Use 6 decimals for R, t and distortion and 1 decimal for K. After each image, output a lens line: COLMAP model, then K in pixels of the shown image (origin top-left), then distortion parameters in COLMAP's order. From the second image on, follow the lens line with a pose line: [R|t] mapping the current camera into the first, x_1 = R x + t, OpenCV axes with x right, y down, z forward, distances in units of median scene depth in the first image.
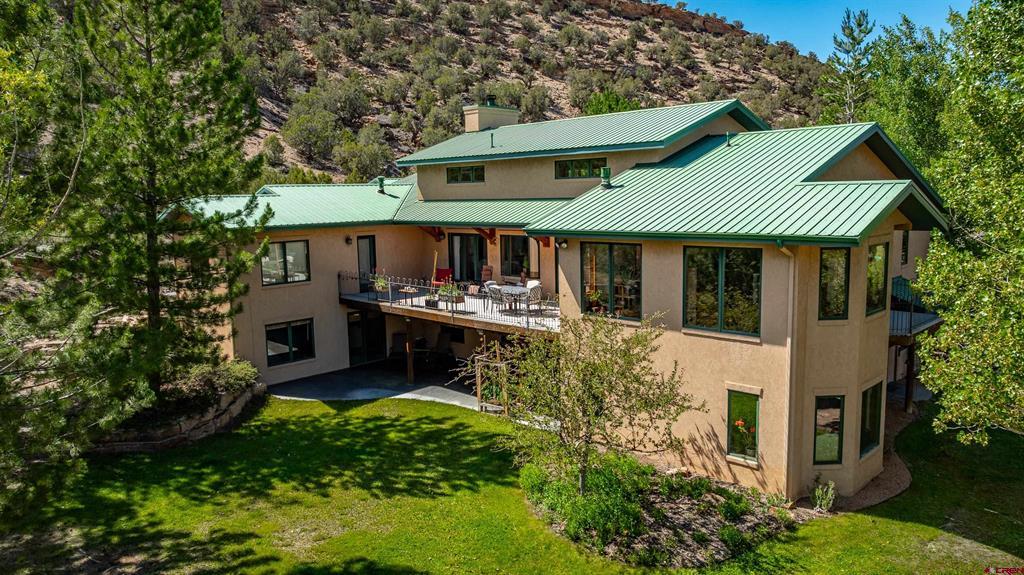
lens RADIAL K [[723.9, 0, 512.0], [0, 723.9, 287.5], [0, 0, 1]] dist [-0.040741, 0.038113]
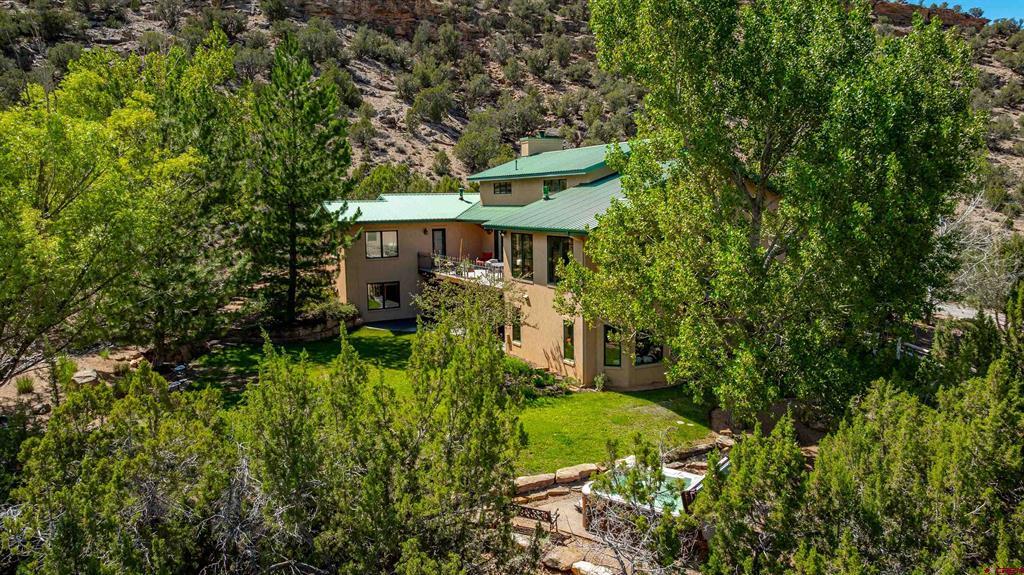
lens RADIAL K [[723.9, 0, 512.0], [0, 723.9, 287.5], [0, 0, 1]] dist [-0.040741, 0.038113]
pose [[0.953762, 0.044174, -0.297298, 0.404935], [-0.044725, 0.998987, 0.004951, 0.036509], [0.297215, 0.008575, 0.954772, -0.391869]]
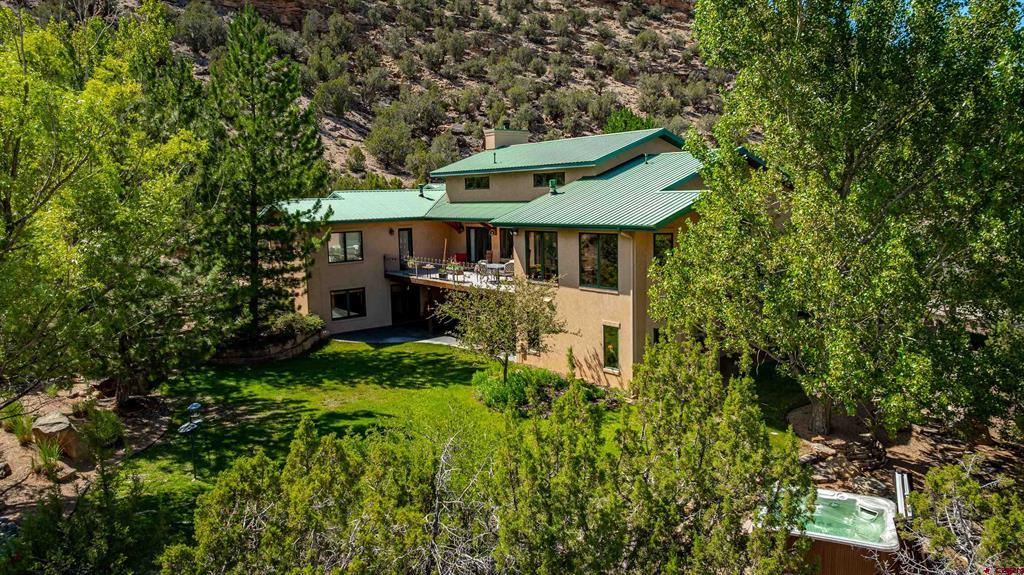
lens RADIAL K [[723.9, 0, 512.0], [0, 723.9, 287.5], [0, 0, 1]] dist [-0.040741, 0.038113]
pose [[0.991912, 0.013738, -0.126178, 0.176684], [-0.013650, 0.999906, 0.001555, 0.036000], [0.126187, 0.000180, 0.992006, -0.334985]]
